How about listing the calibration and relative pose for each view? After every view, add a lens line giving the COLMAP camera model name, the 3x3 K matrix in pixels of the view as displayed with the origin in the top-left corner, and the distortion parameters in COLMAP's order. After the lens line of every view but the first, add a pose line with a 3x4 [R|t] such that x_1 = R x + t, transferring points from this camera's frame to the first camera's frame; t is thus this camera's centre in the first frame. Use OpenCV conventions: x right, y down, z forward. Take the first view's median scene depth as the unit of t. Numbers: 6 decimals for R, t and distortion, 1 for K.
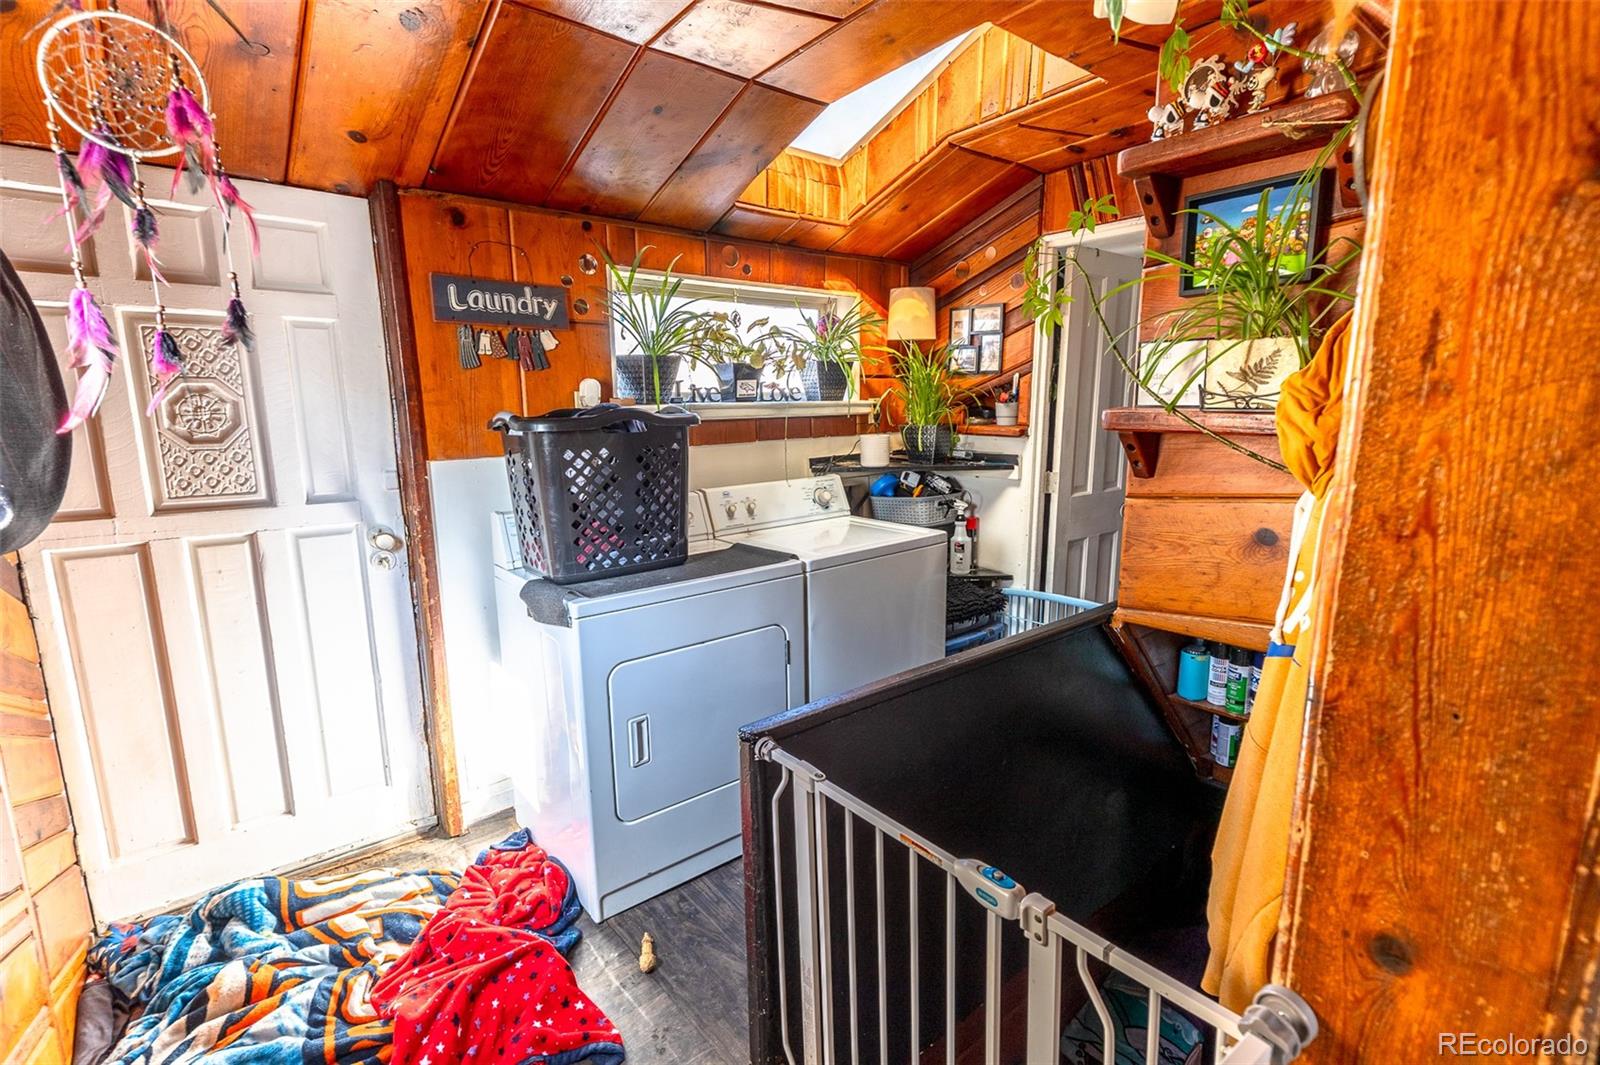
lens RADIAL K [[735.2, 0, 805.2], [0, 735.2, 529.7], [0, 0, 1]] dist [0.008382, -0.002110]
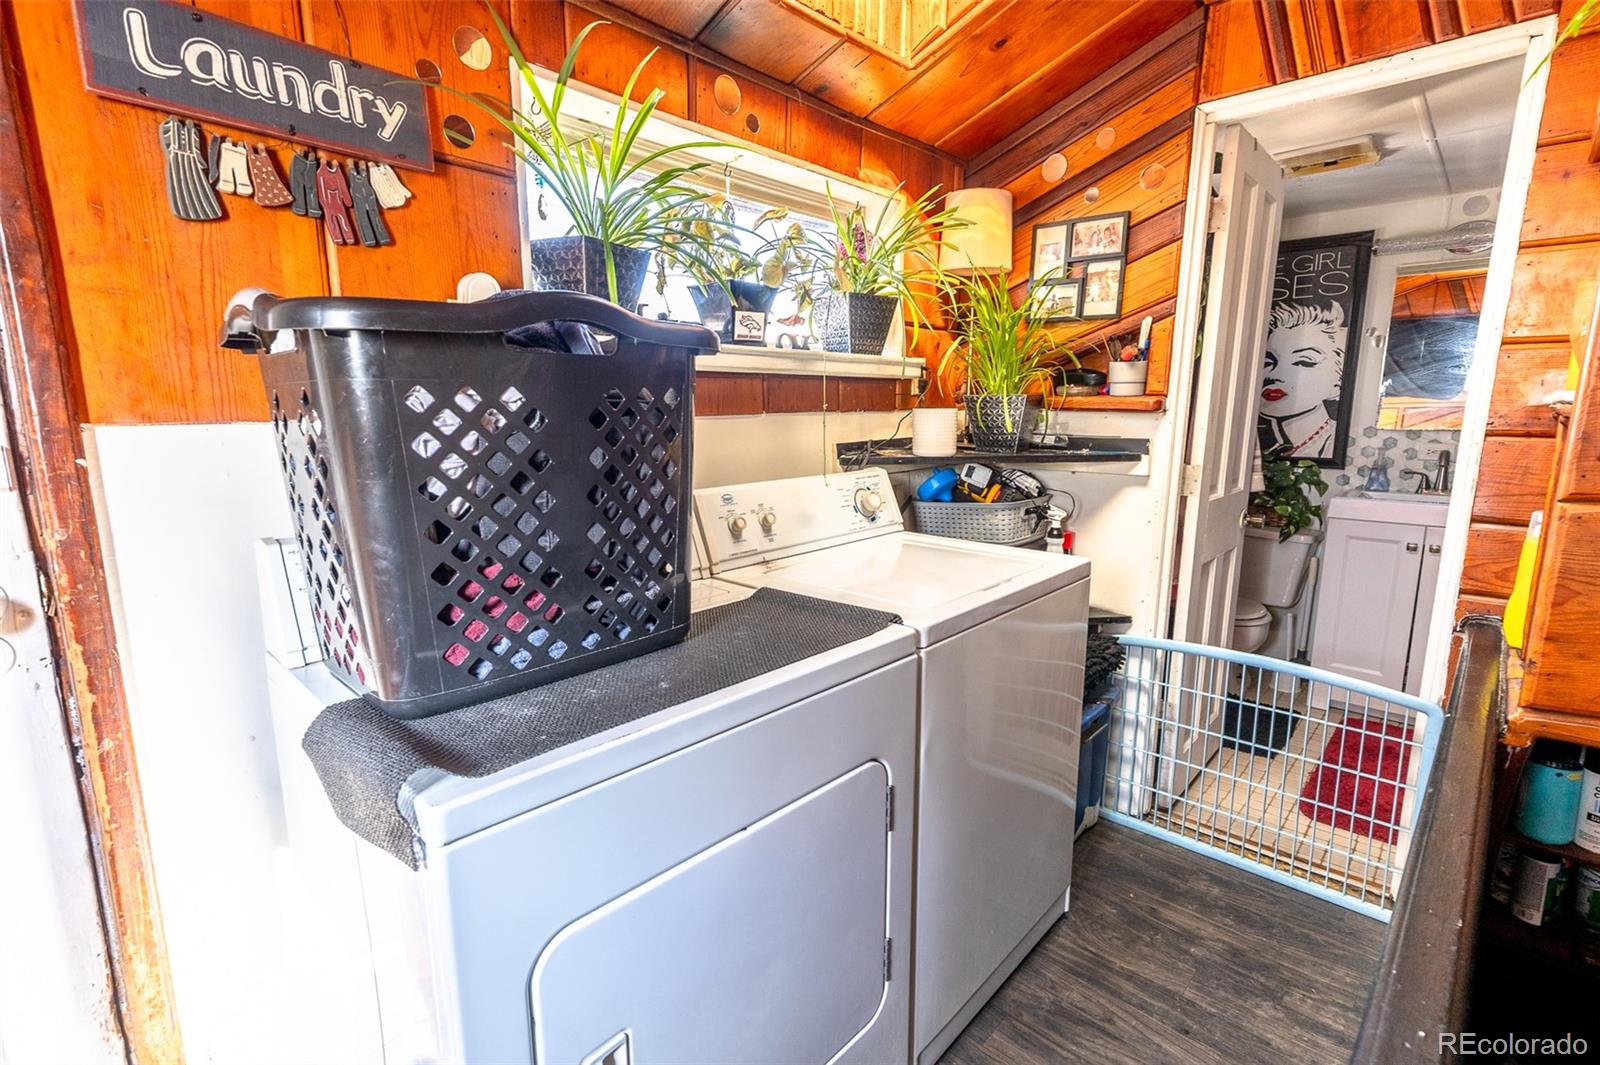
lens RADIAL K [[735.2, 0, 805.7], [0, 735.2, 534.5], [0, 0, 1]] dist [0.008382, -0.002110]
pose [[0.992315, -0.009838, 0.123345, -0.119393], [0.009958, 0.999950, -0.000358, -0.019536], [-0.123335, 0.001584, 0.992364, 0.419564]]
